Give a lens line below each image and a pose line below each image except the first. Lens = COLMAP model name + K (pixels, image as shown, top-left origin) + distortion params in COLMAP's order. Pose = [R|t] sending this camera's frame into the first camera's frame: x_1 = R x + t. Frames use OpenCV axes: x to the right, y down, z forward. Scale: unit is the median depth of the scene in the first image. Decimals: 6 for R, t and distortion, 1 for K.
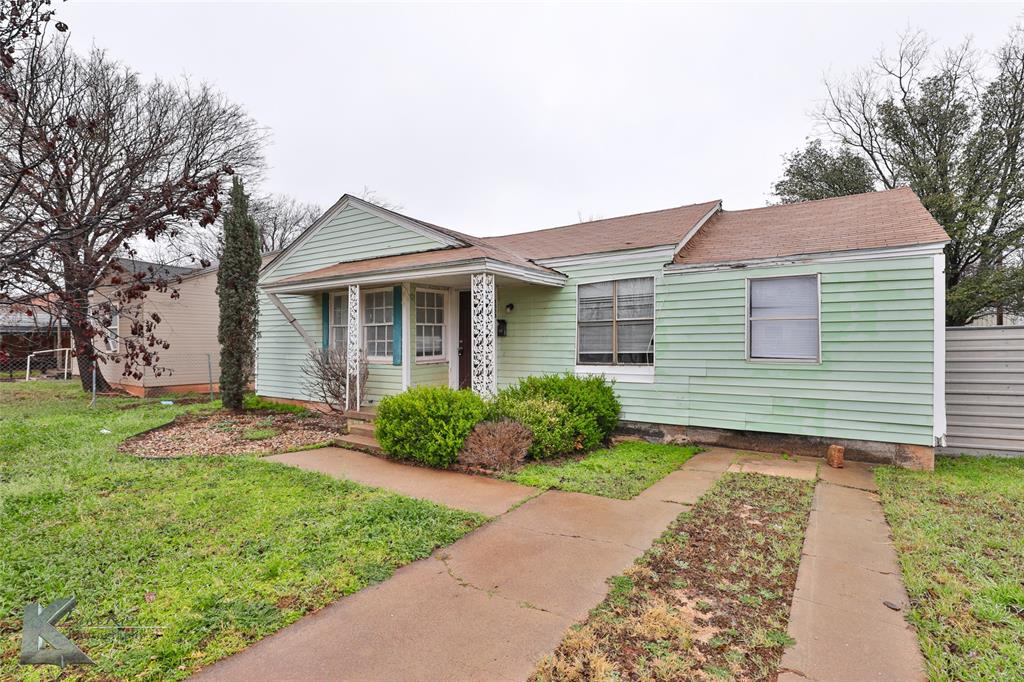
lens RADIAL K [[493.0, 0, 516.9], [0, 493.0, 346.8], [0, 0, 1]] dist [-0.004960, 0.001714]
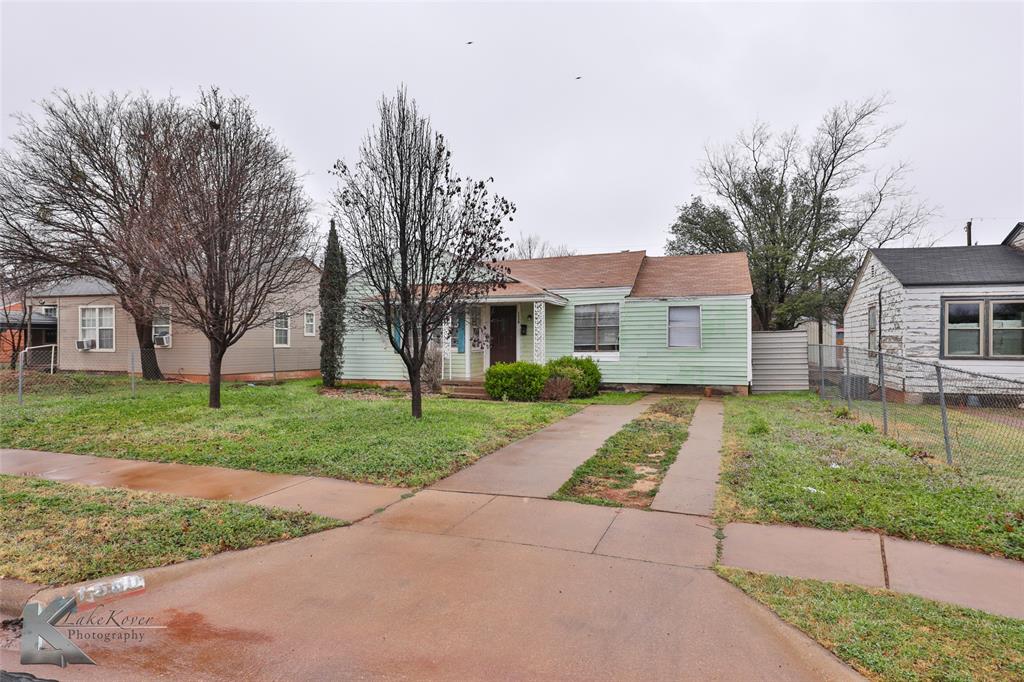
lens RADIAL K [[578.0, 0, 515.0], [0, 578.0, 342.8], [0, 0, 1]] dist [0.002137, 0.000917]
pose [[0.971151, 0.001040, 0.238461, -0.603965], [0.000786, 0.999971, -0.007562, 0.021887], [-0.238462, 0.007531, 0.971123, -0.979098]]
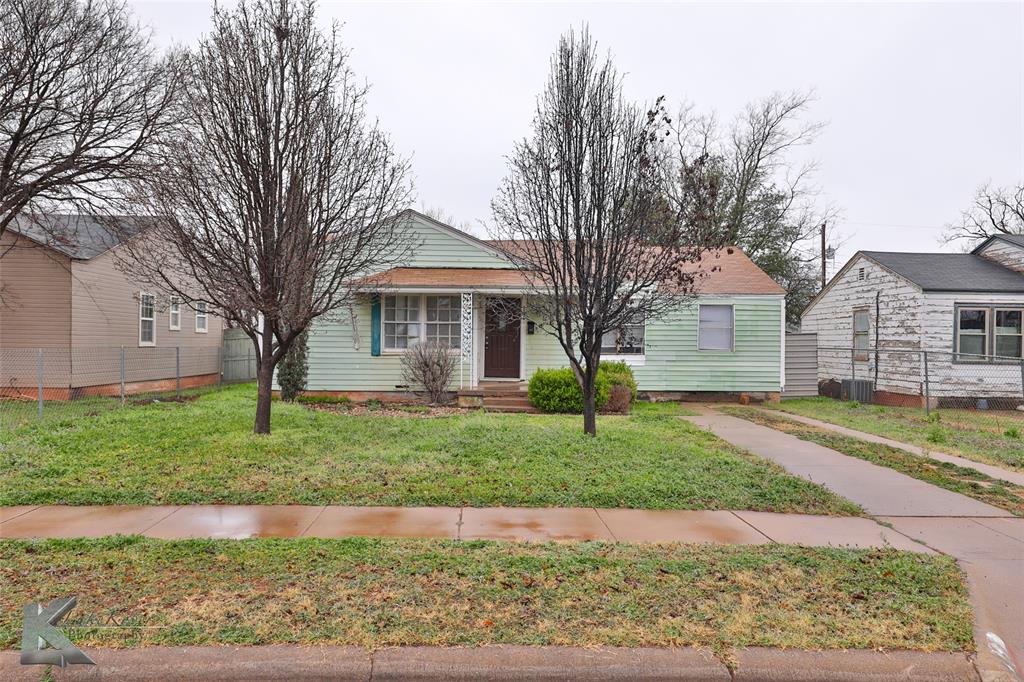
lens RADIAL K [[712.5, 0, 506.3], [0, 712.5, 342.1], [0, 0, 1]] dist [0.040306, -0.003569]
pose [[0.830751, 0.009210, 0.556568, -1.370884], [-0.006967, 0.999957, -0.006147, 0.015179], [-0.556601, 0.001229, 0.830779, -0.664314]]
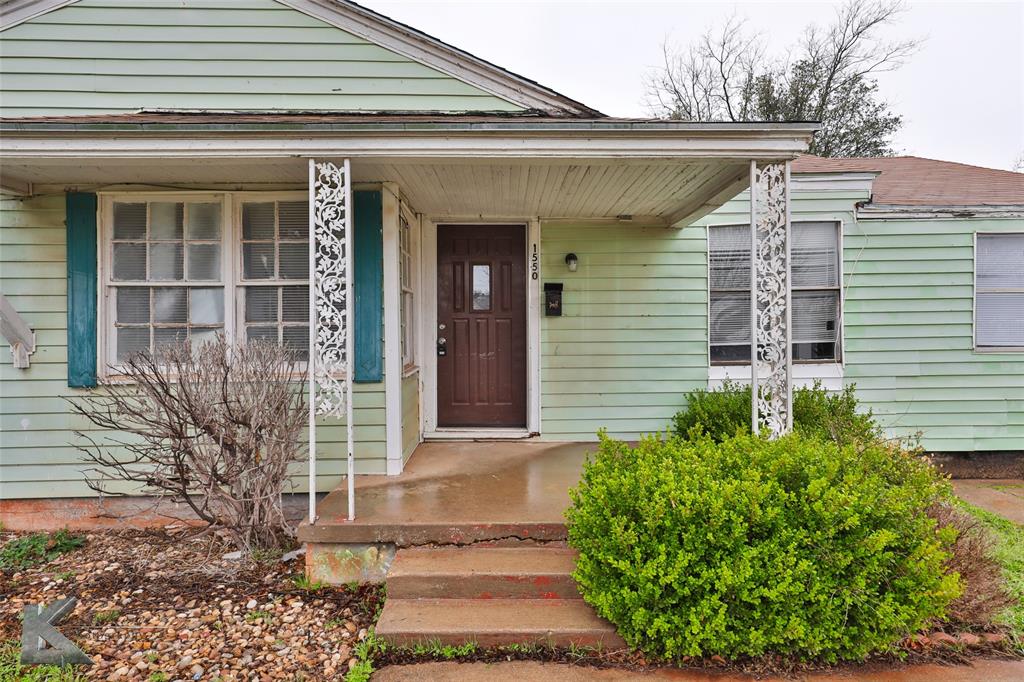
lens RADIAL K [[578.0, 0, 513.4], [0, 578.0, 335.1], [0, 0, 1]] dist [0.002137, 0.000917]
pose [[0.827370, -0.005327, 0.561632, -0.481414], [0.012261, 0.999888, -0.008578, 0.004571], [-0.561523, 0.013983, 0.827343, 0.622272]]
